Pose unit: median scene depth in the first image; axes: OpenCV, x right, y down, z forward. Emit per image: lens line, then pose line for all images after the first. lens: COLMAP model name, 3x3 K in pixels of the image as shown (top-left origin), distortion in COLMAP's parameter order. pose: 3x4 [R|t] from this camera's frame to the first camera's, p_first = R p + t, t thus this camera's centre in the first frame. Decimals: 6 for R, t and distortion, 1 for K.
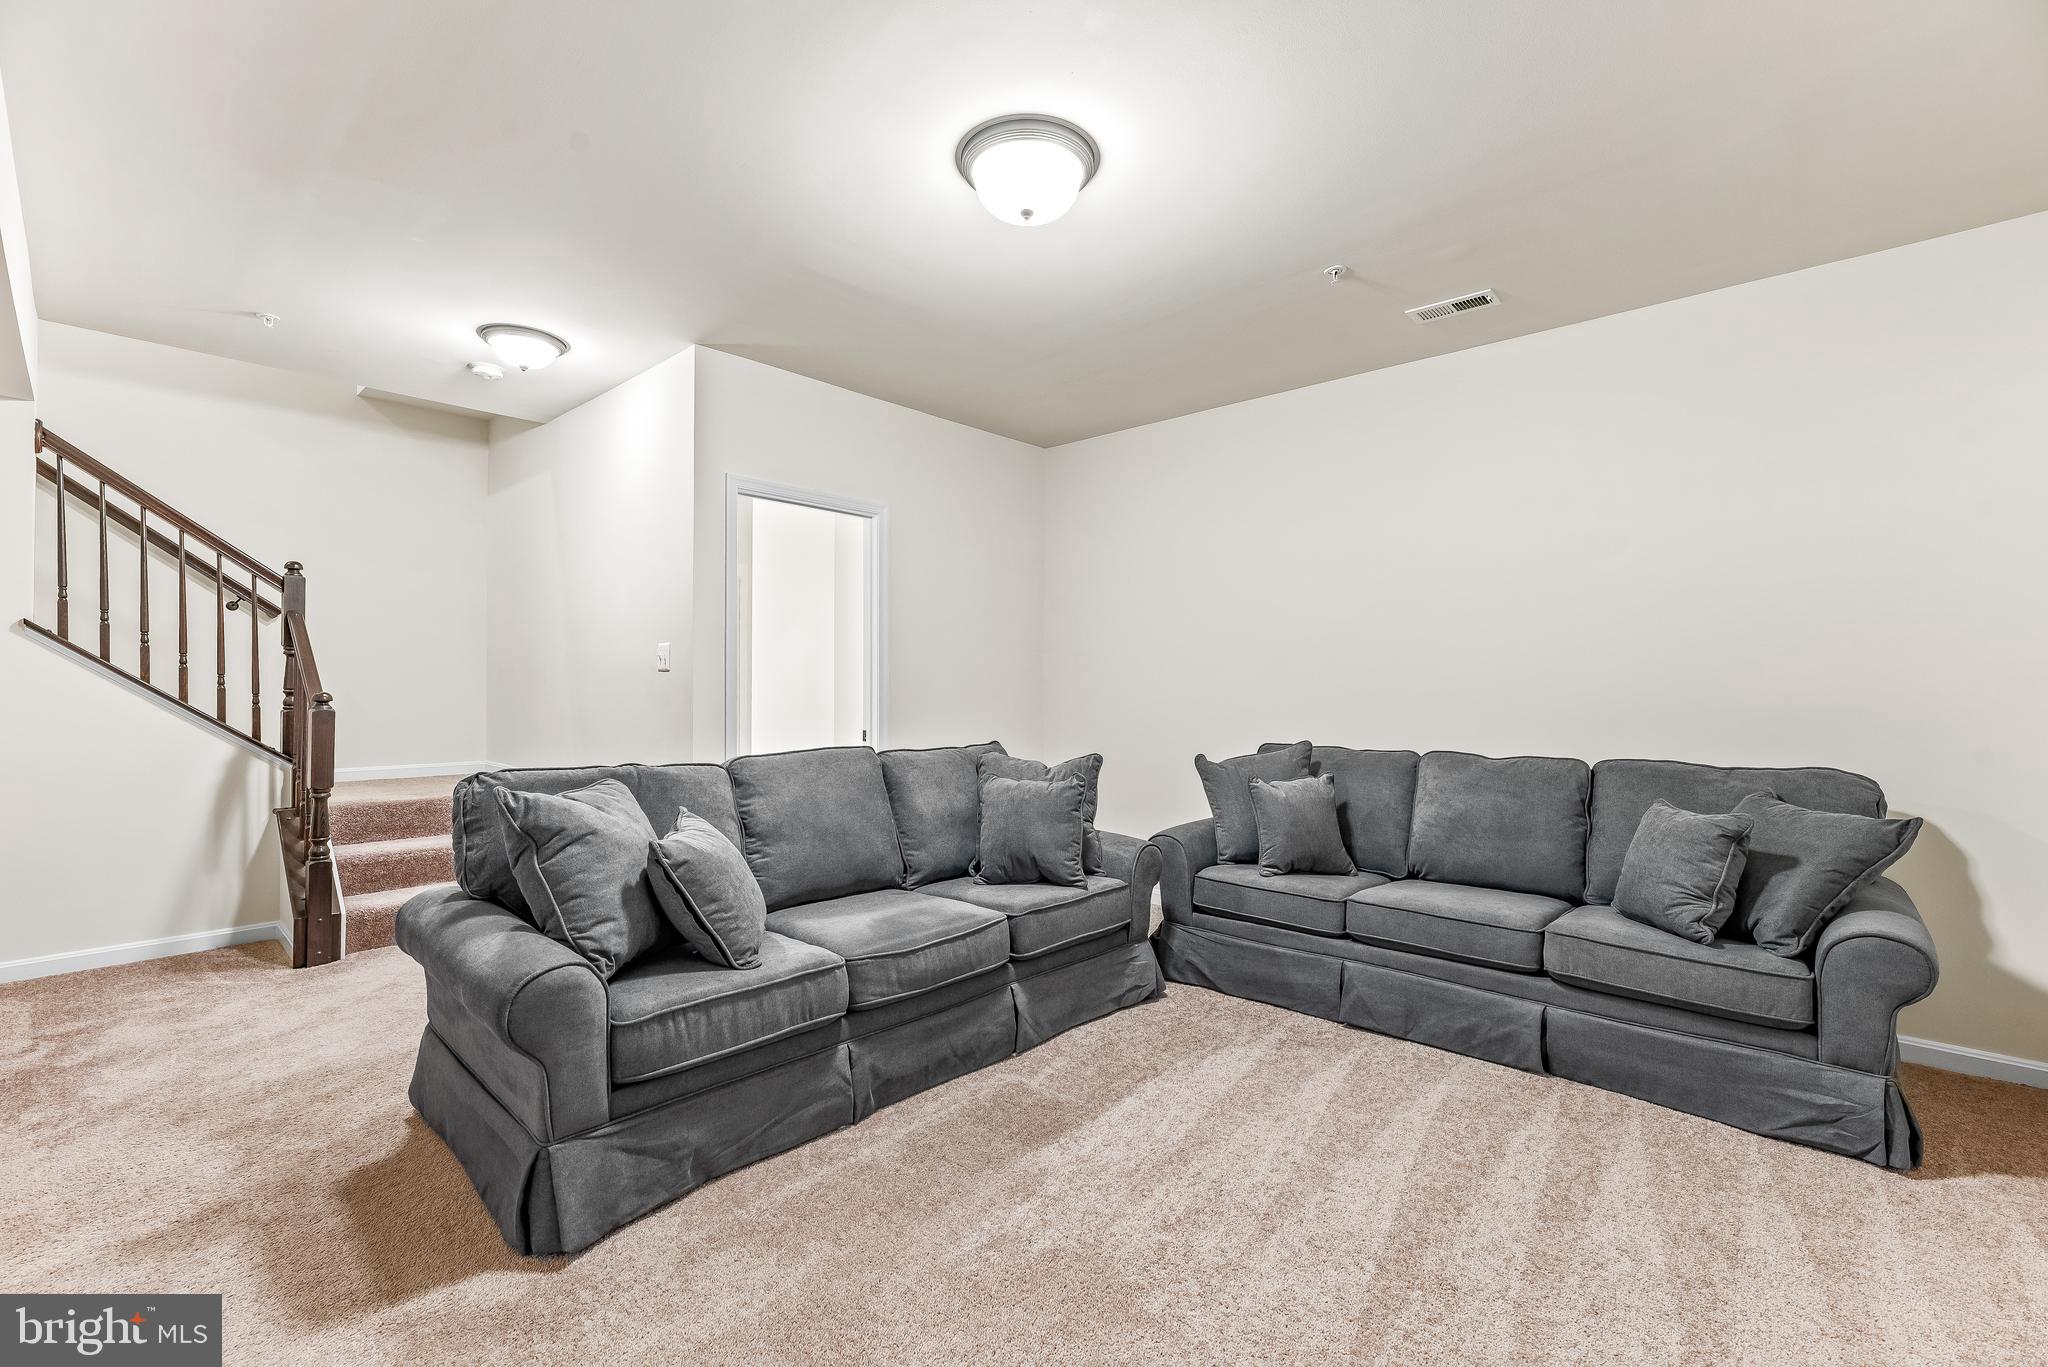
lens RADIAL K [[872.8, 0, 1024.0], [0, 872.8, 683.5], [0, 0, 1]] dist [-0.001052, -0.000171]
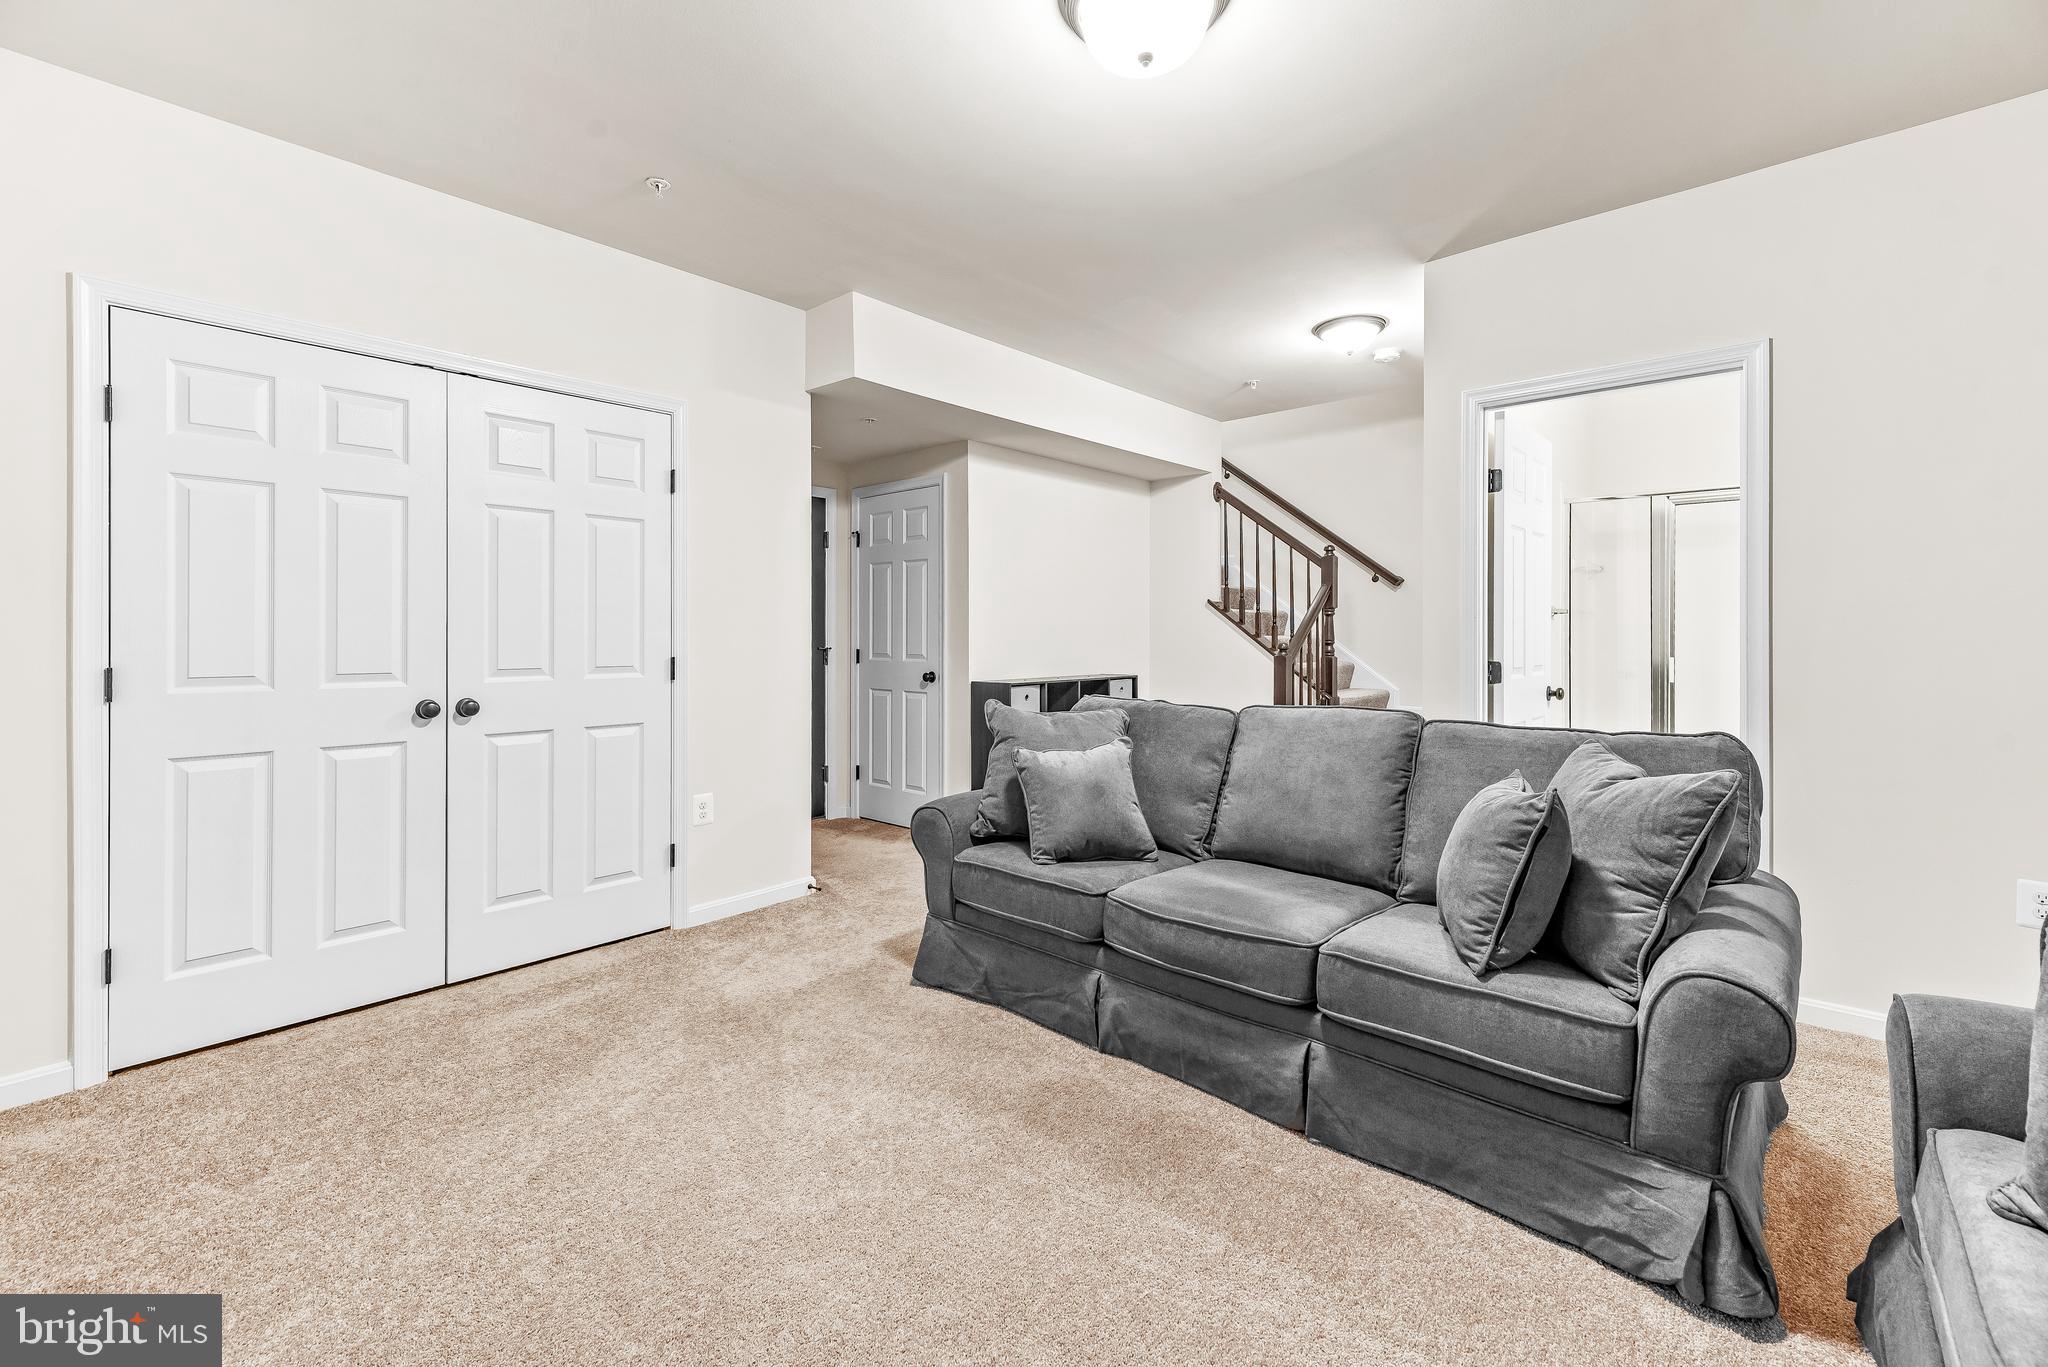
lens RADIAL K [[862.6, 0, 1023.2], [0, 862.6, 636.9], [0, 0, 1]] dist [0.001392, 0.000147]
pose [[0.015441, -0.001854, -0.999879, 0.763184], [0.002990, 0.999994, -0.001808, 0.005972], [0.999876, -0.002962, 0.015447, 0.804756]]
